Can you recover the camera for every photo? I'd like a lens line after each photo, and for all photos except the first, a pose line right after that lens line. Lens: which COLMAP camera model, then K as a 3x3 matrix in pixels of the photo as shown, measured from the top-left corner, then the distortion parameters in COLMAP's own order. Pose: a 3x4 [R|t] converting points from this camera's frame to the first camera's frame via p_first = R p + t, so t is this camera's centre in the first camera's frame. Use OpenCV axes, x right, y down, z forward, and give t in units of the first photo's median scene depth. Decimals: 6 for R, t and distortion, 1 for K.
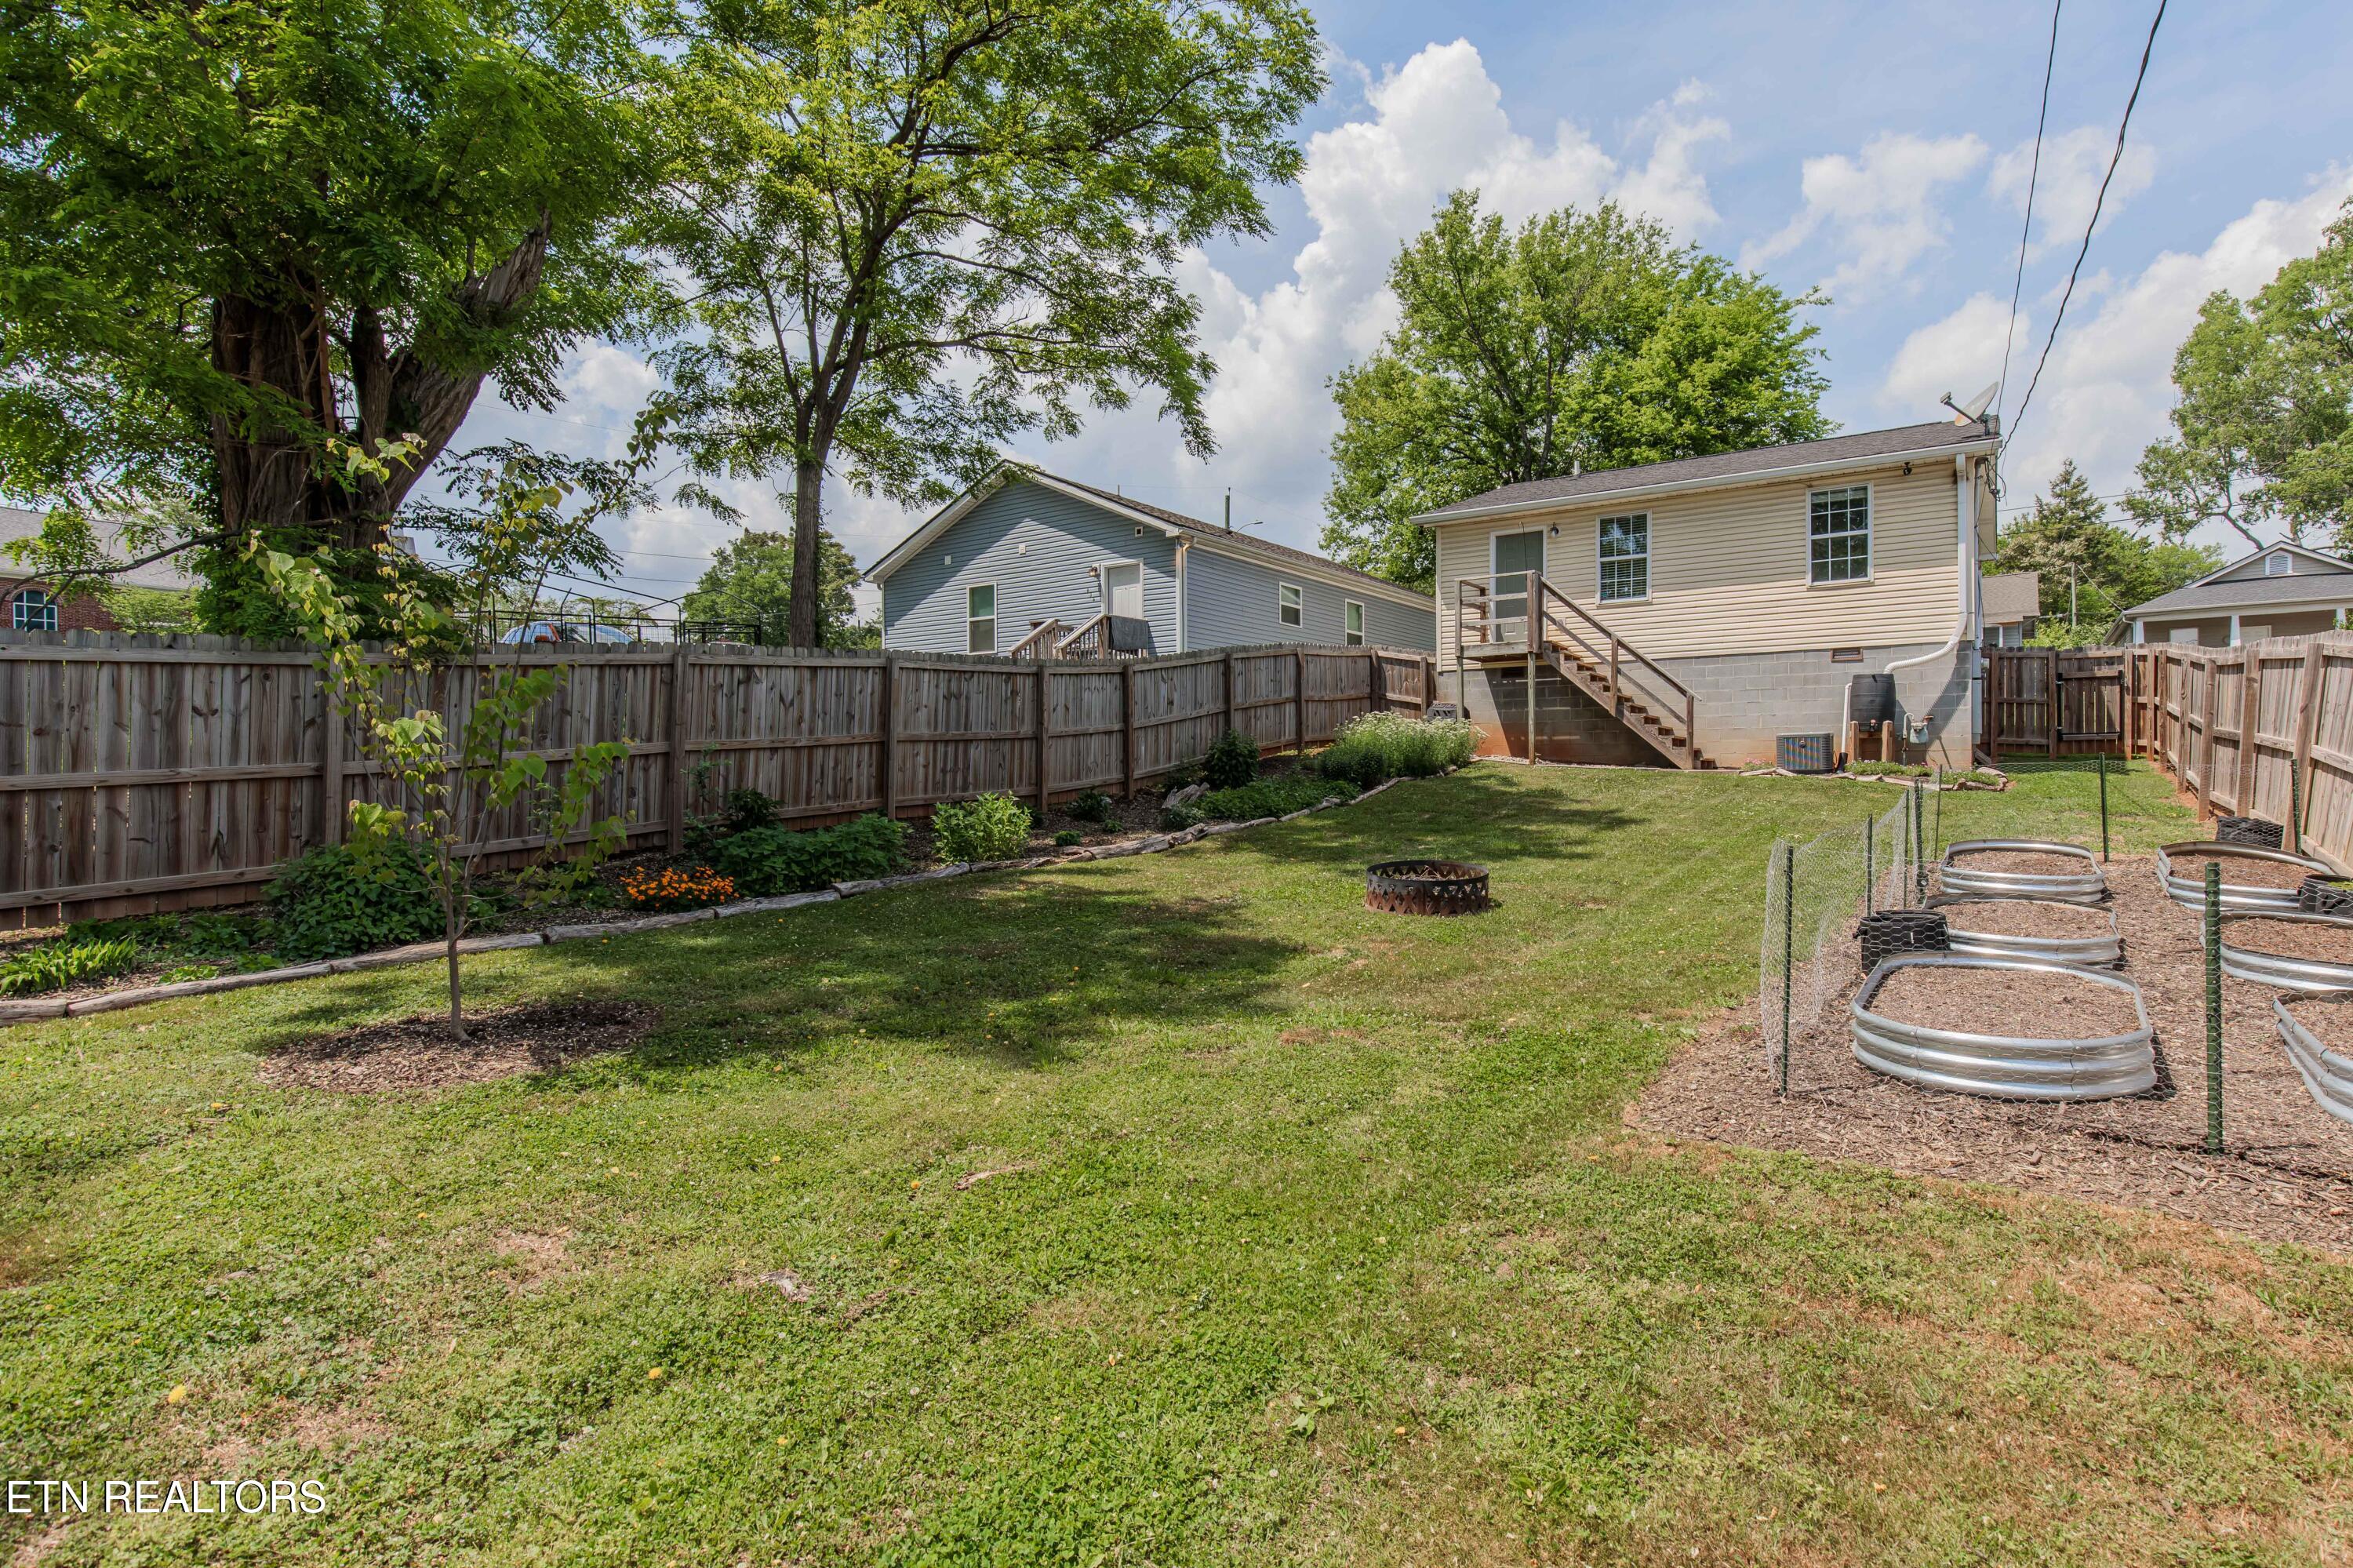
lens RADIAL K [[1100.4, 0, 1254.0], [0, 1100.4, 769.7], [0, 0, 1]] dist [0.005936, -0.000397]
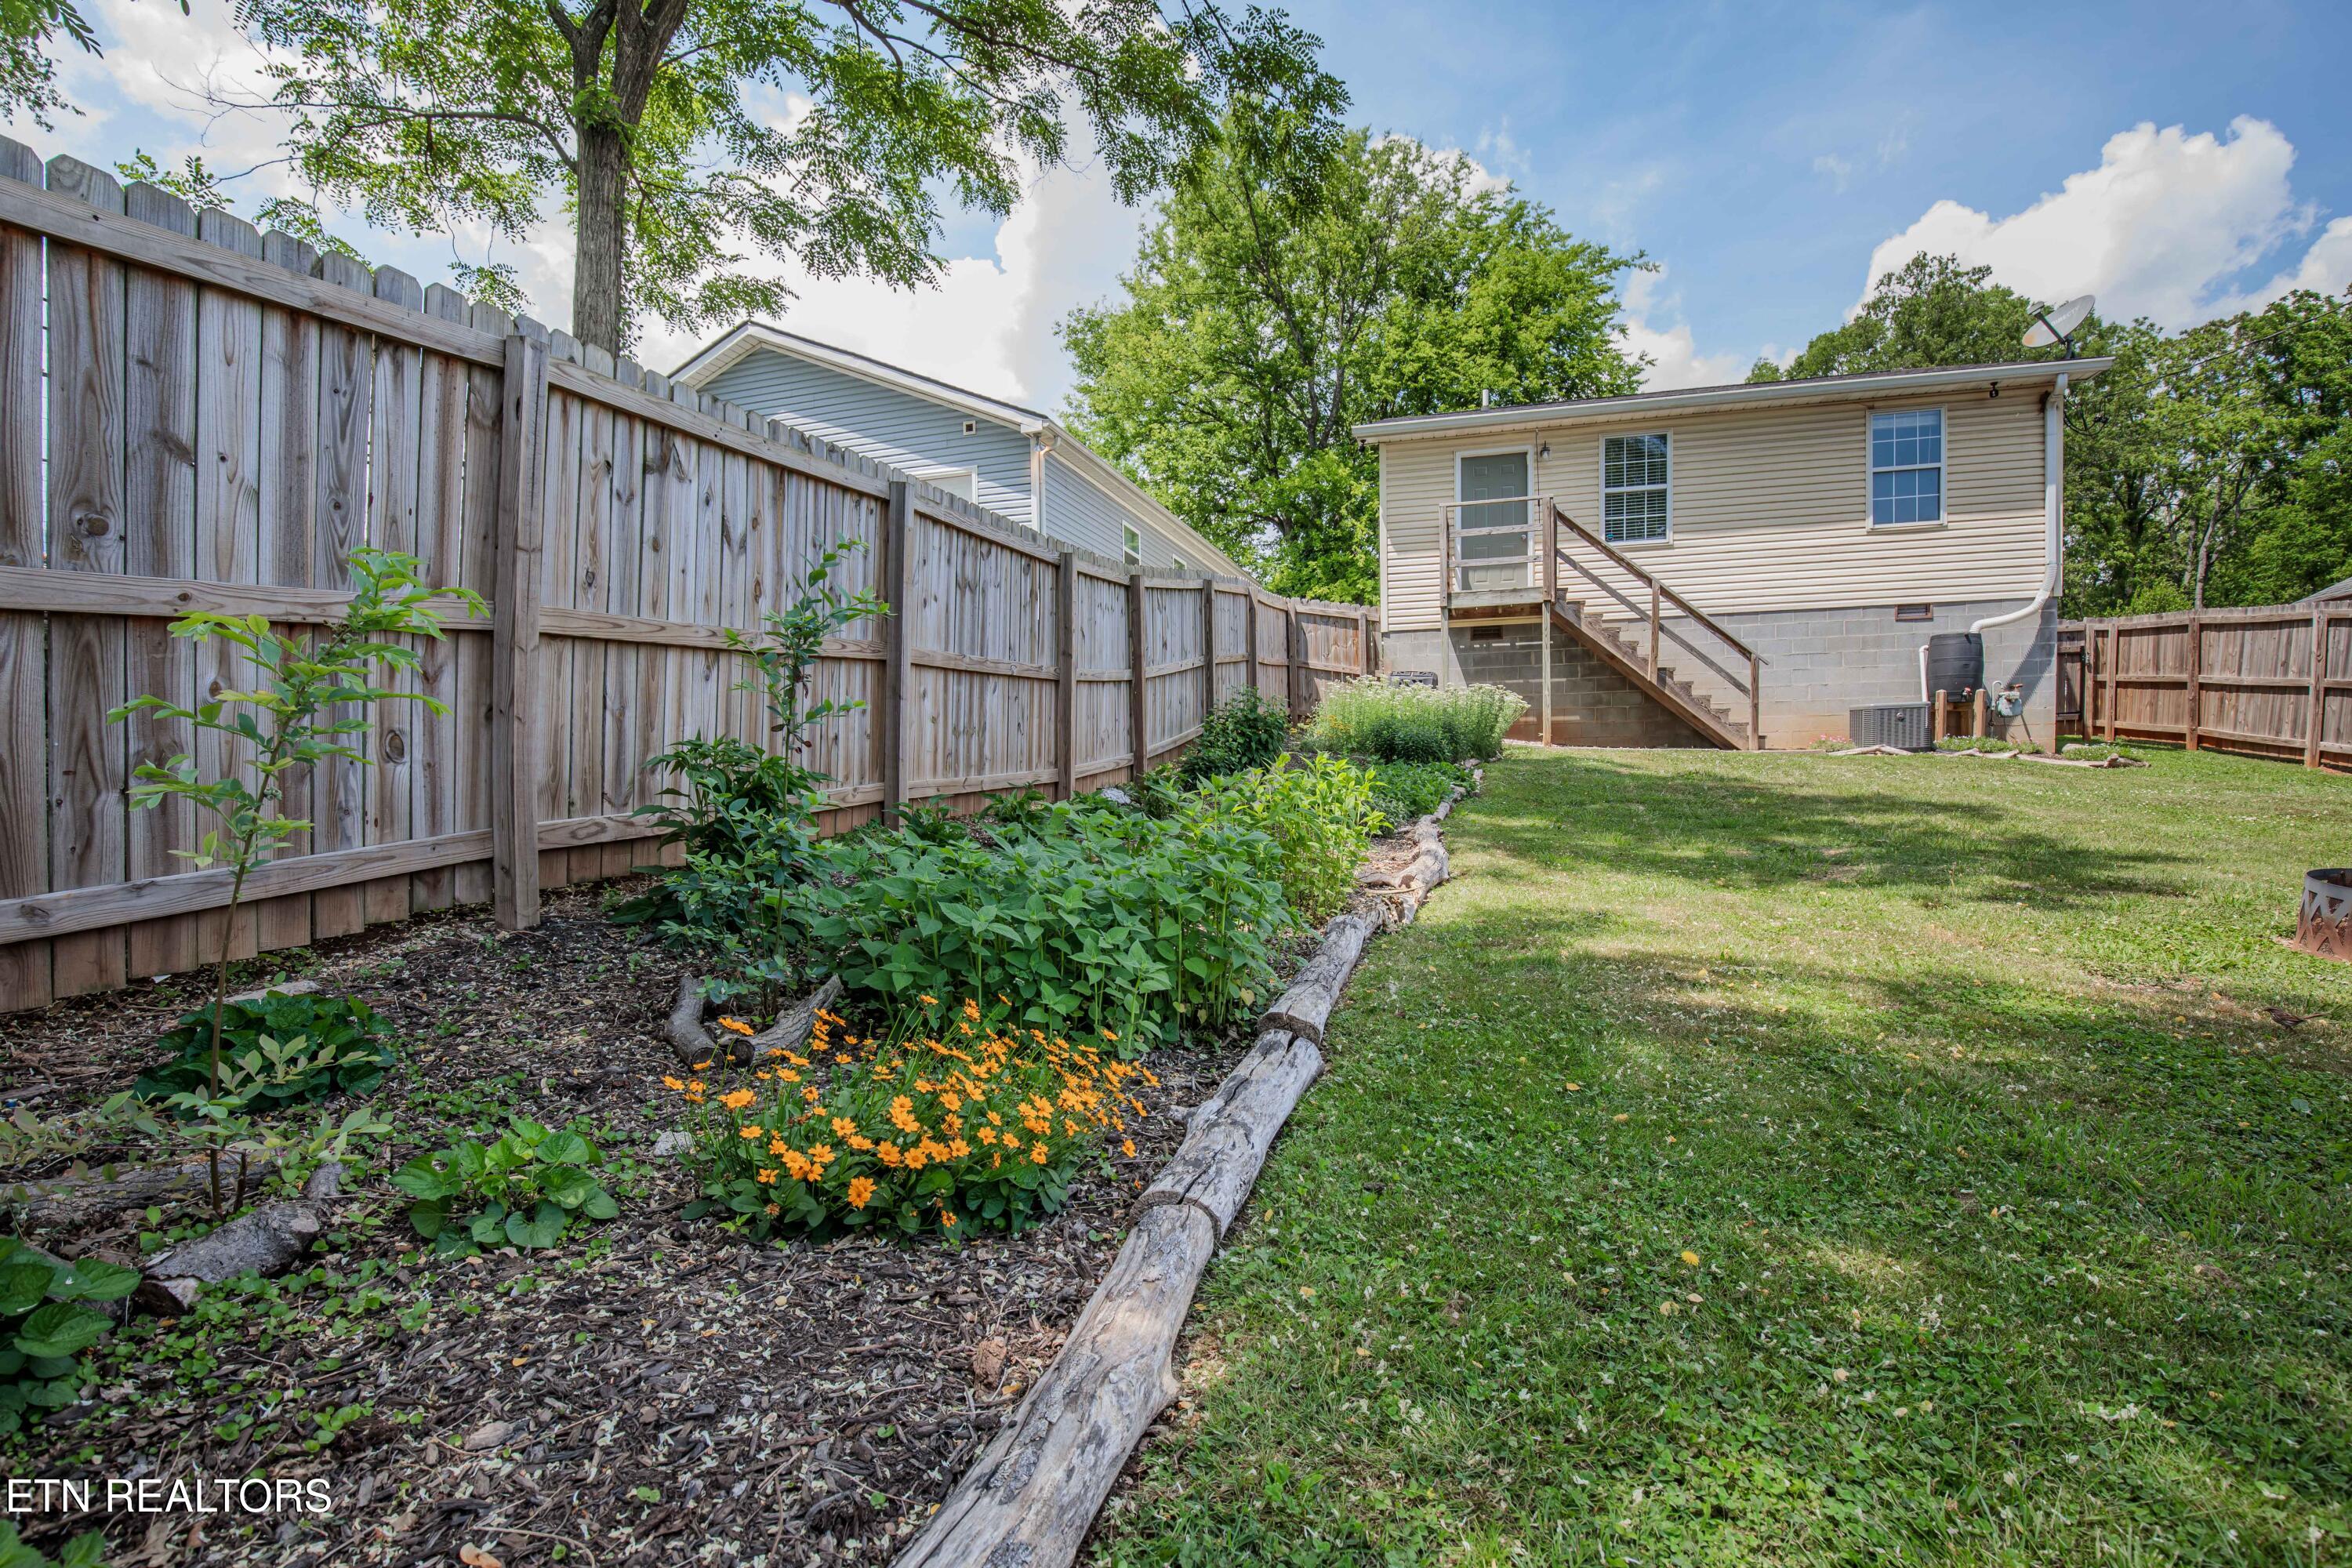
lens RADIAL K [[1117.3, 0, 1186.4], [0, 1117.3, 838.7], [0, 0, 1]] dist [-0.019188, 0.000140]
pose [[0.955056, -0.027544, 0.295145, -0.247632], [0.014452, 0.998816, 0.046448, 0.021046], [-0.296074, -0.040095, 0.954323, 0.349062]]
